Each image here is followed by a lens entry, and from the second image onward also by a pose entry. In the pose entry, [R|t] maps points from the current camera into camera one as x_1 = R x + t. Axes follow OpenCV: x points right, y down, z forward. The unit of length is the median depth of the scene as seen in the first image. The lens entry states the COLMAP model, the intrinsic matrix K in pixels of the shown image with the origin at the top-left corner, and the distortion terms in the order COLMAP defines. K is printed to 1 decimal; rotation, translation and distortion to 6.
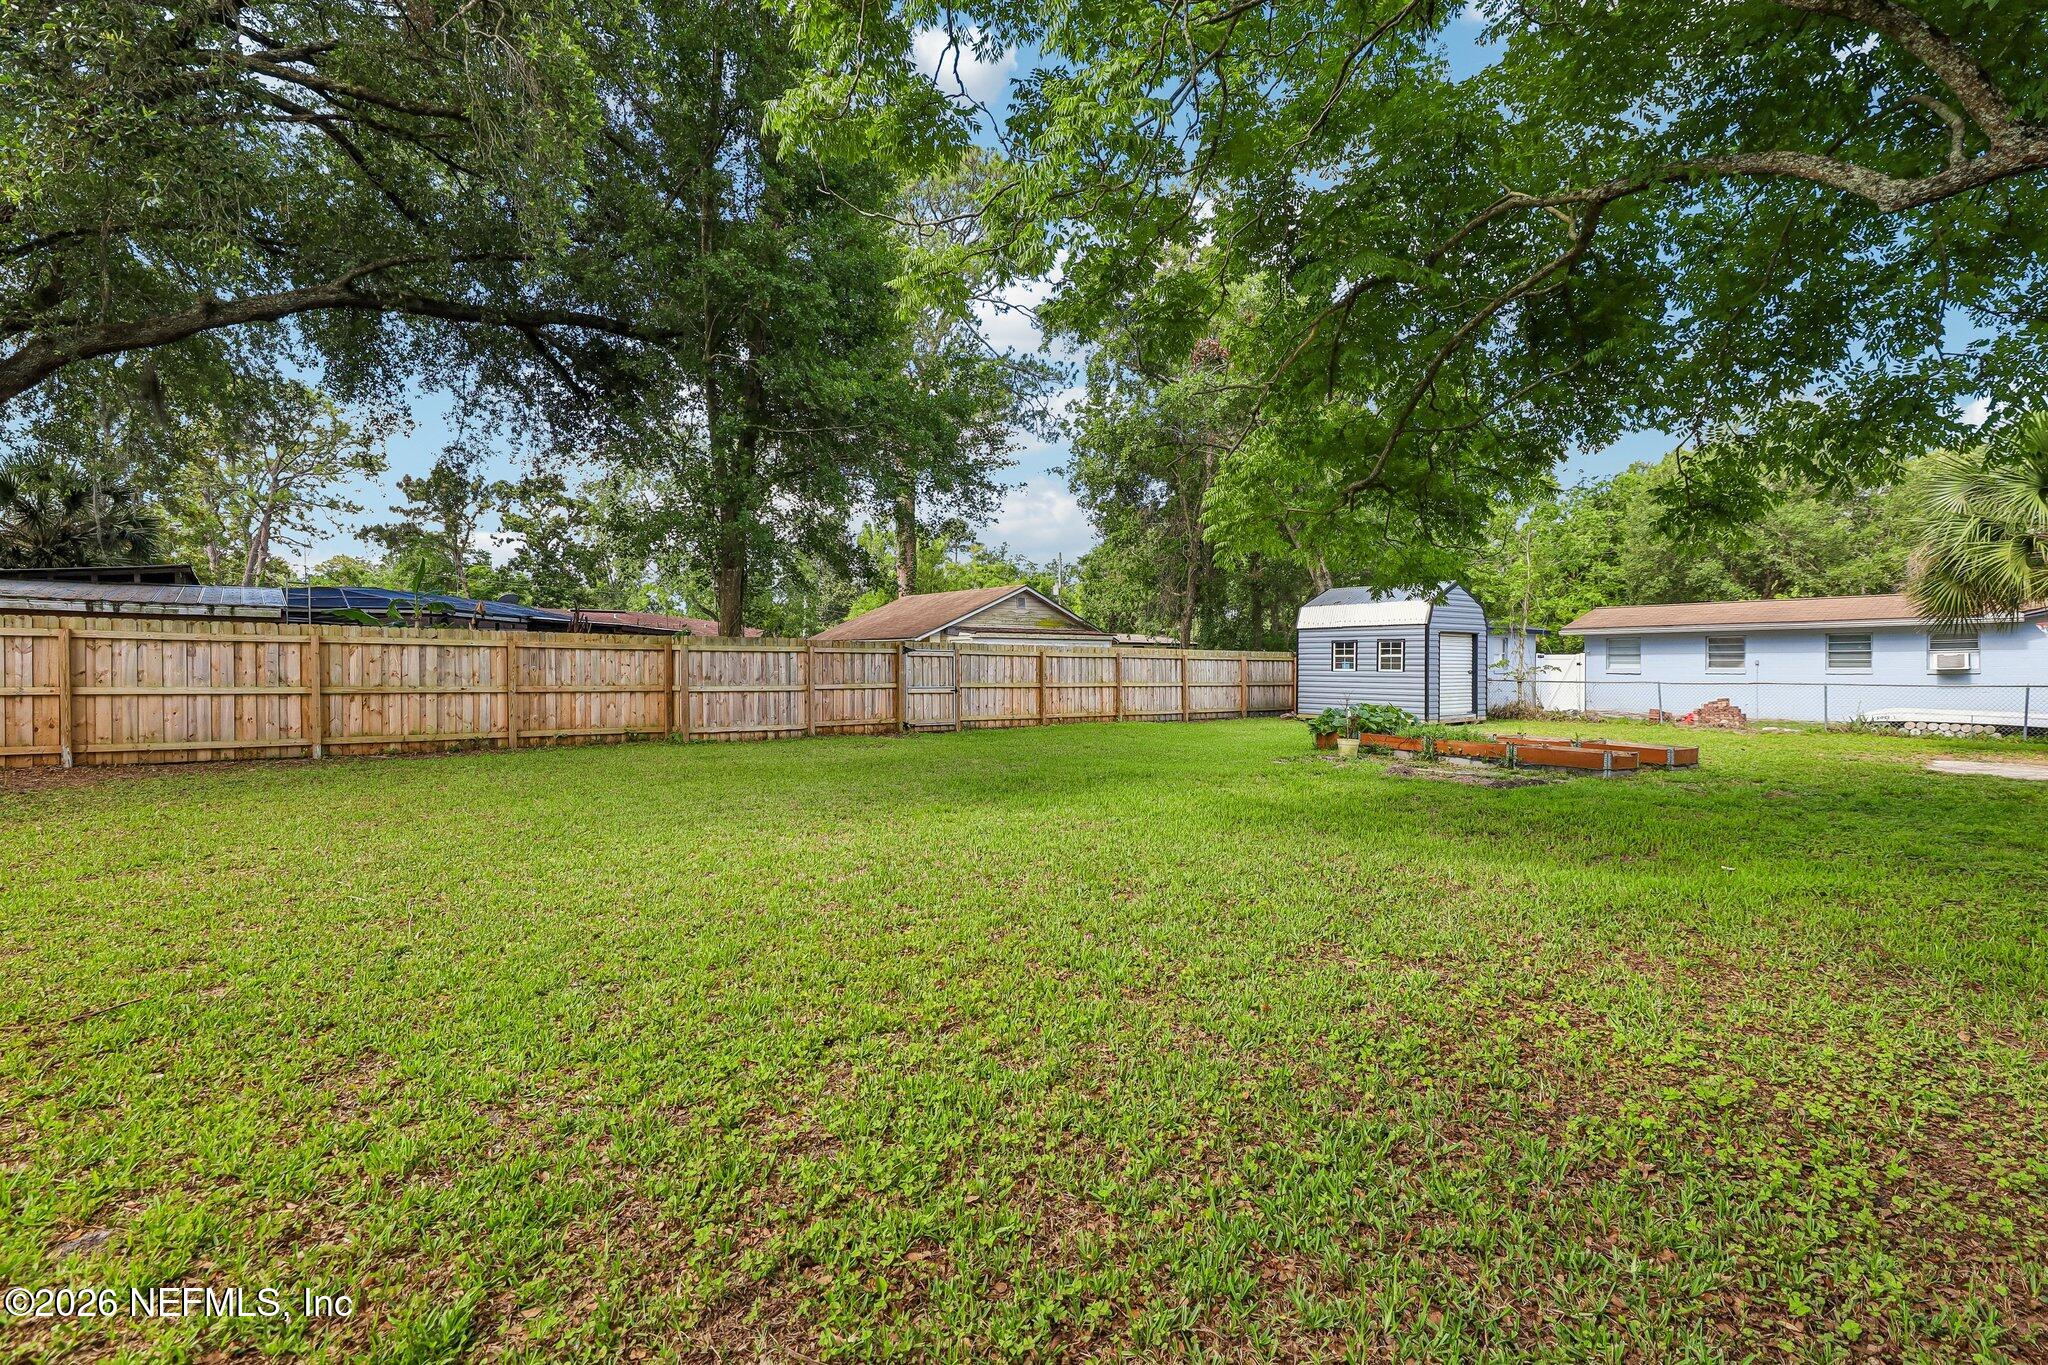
lens RADIAL K [[958.0, 0, 1017.9], [0, 958.0, 678.9], [0, 0, 1]] dist [0.002654, 0.000127]
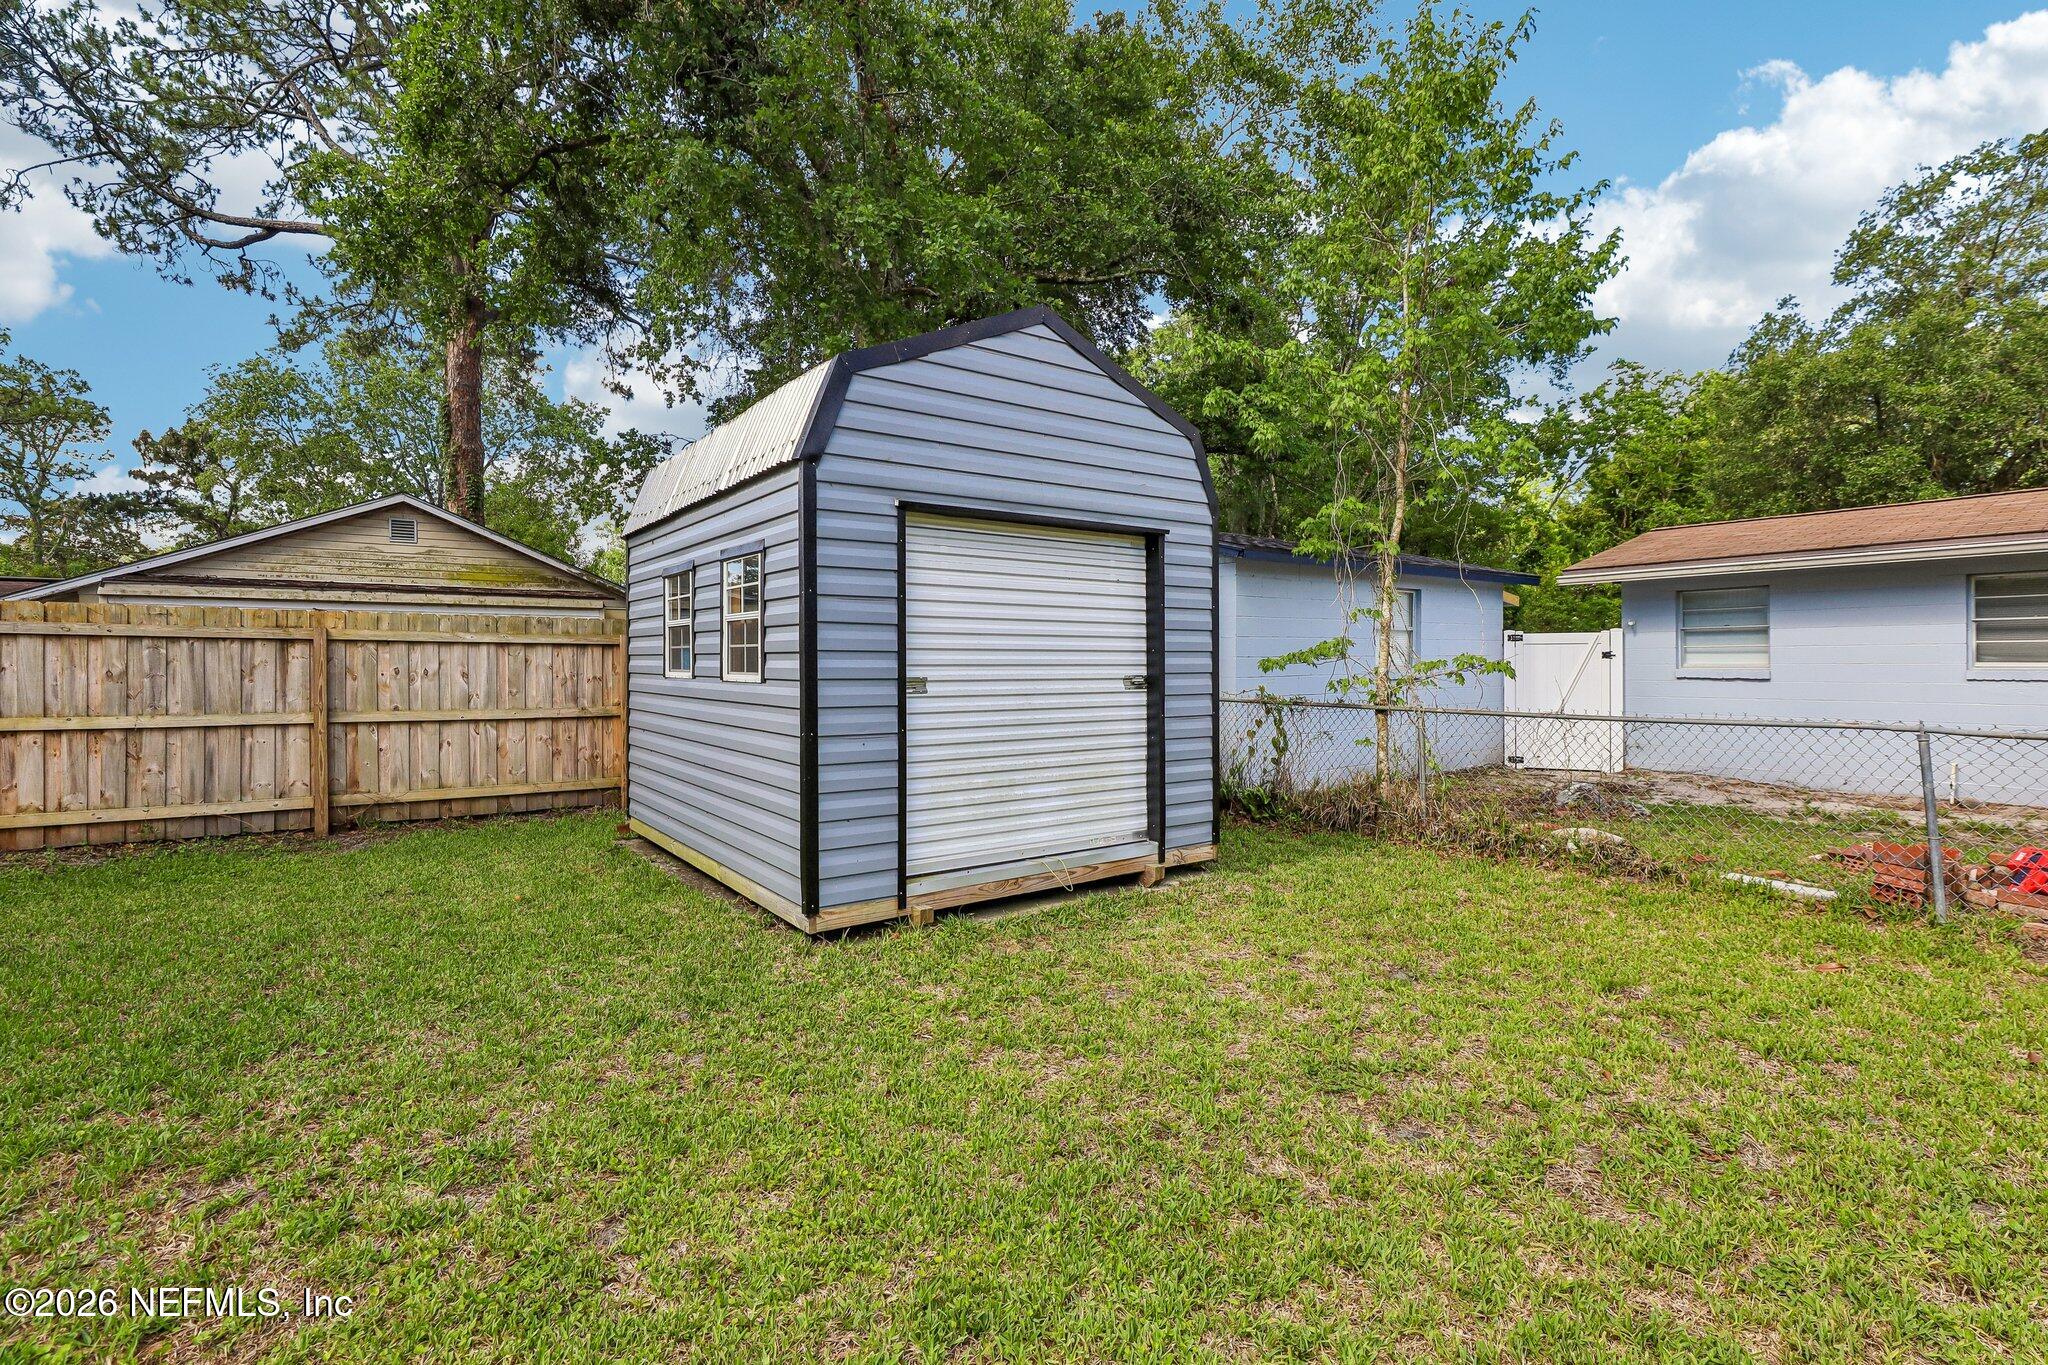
lens RADIAL K [[944.1, 0, 1024.4], [0, 944.1, 663.5], [0, 0, 1]] dist [-0.002027, 0.000101]
pose [[0.998554, -0.002300, -0.053712, 0.453746], [0.001497, 0.999887, -0.014988, -0.007946], [0.053741, 0.014886, 0.998444, 0.739752]]
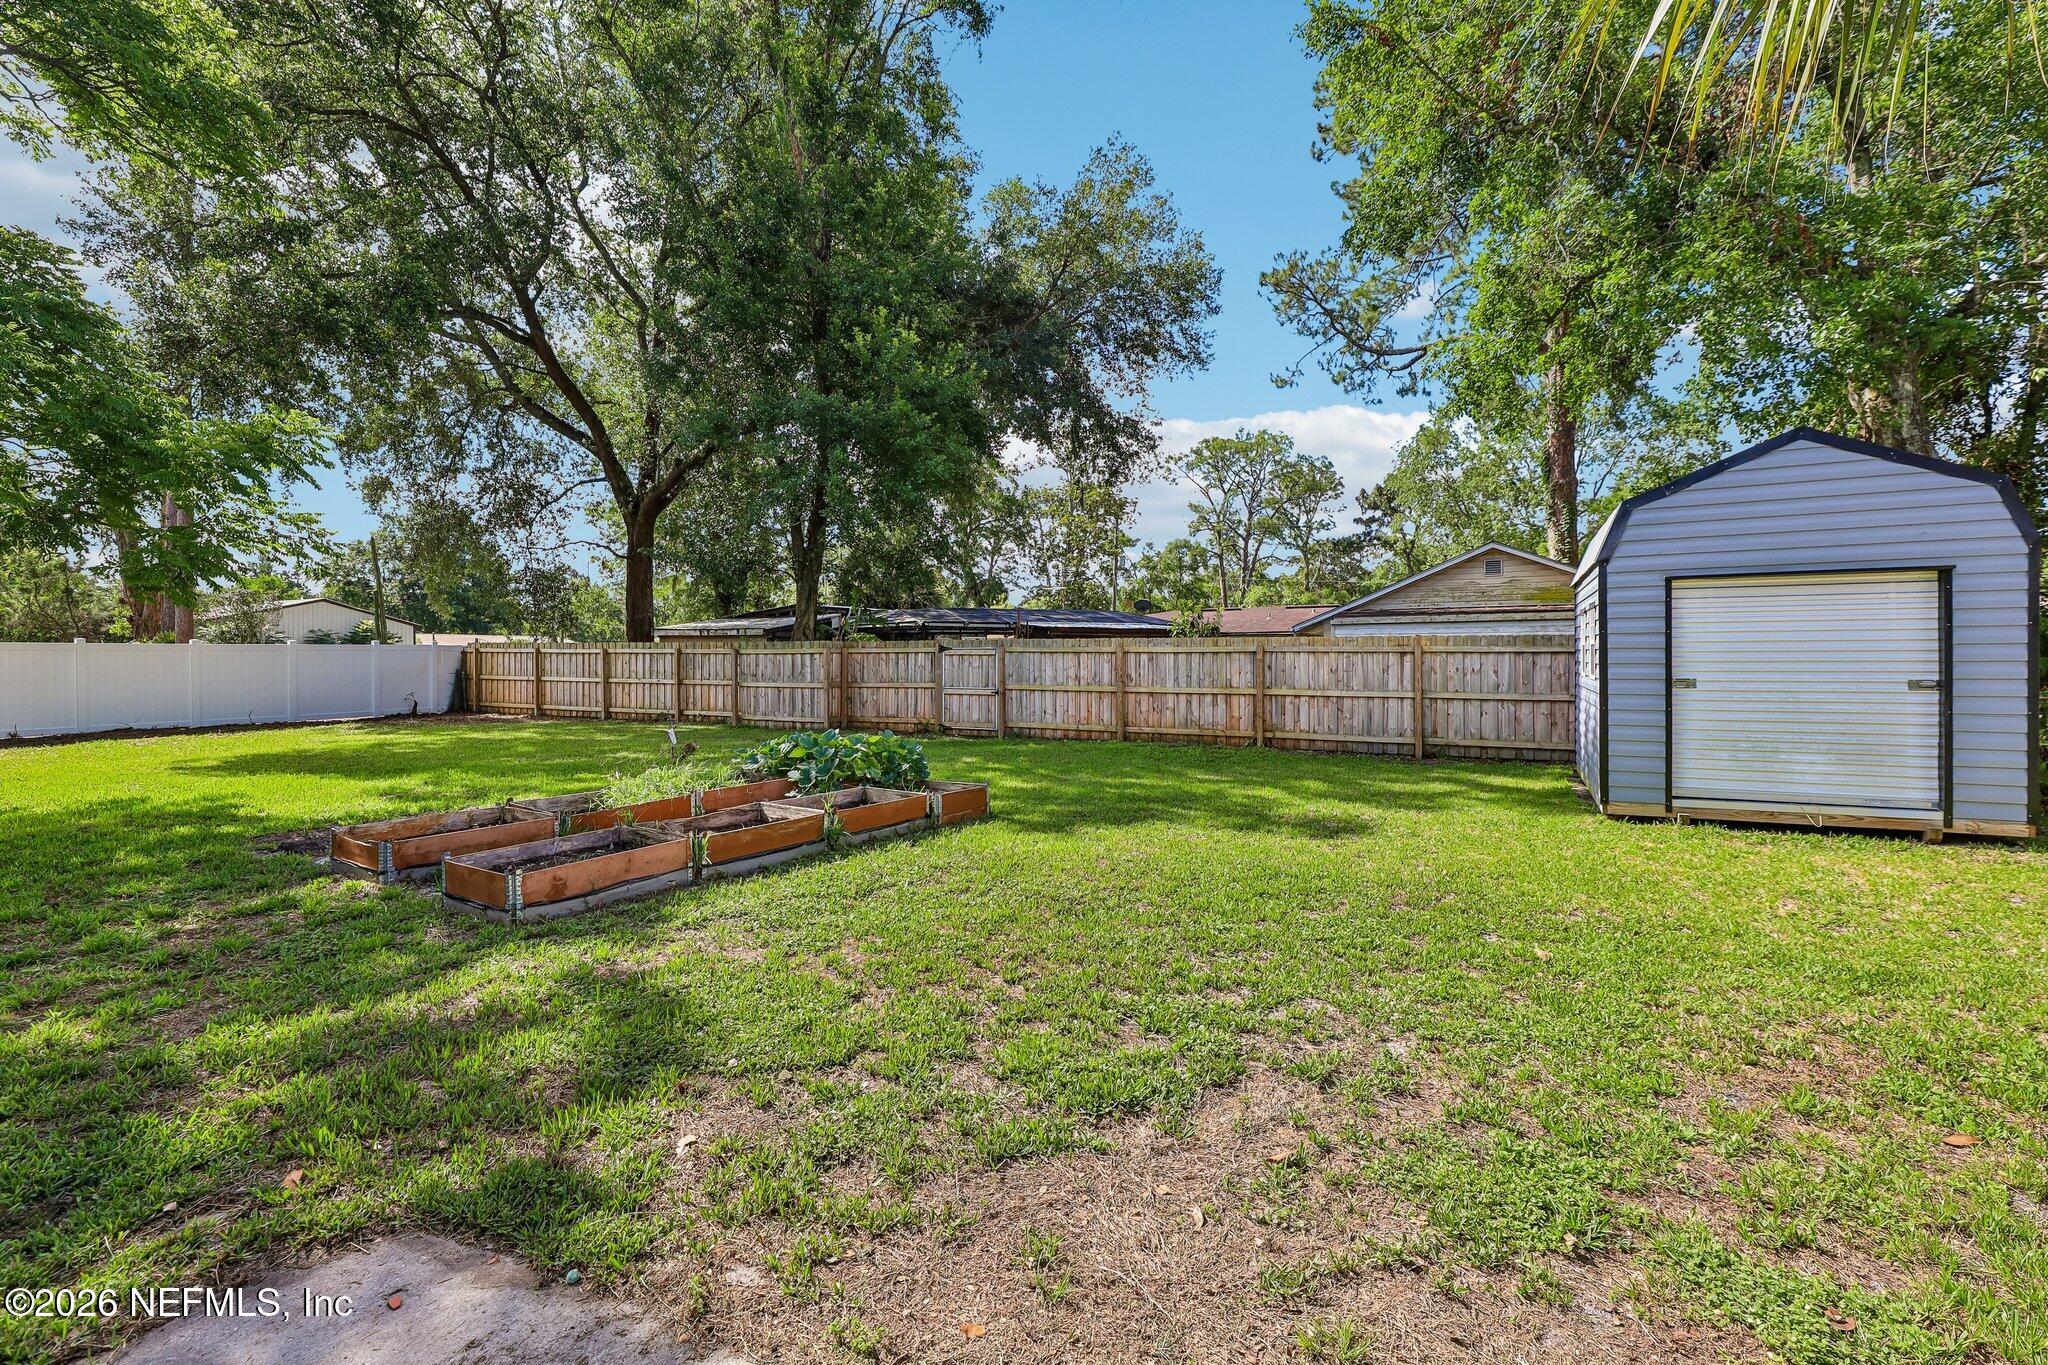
lens RADIAL K [[944.1, 0, 1015.8], [0, 944.1, 666.1], [0, 0, 1]] dist [-0.002027, 0.000101]
pose [[0.398035, 0.004131, -0.917361, 0.644434], [-0.007887, 0.999968, 0.001081, -0.011179], [0.917336, 0.006805, 0.398055, 0.576656]]
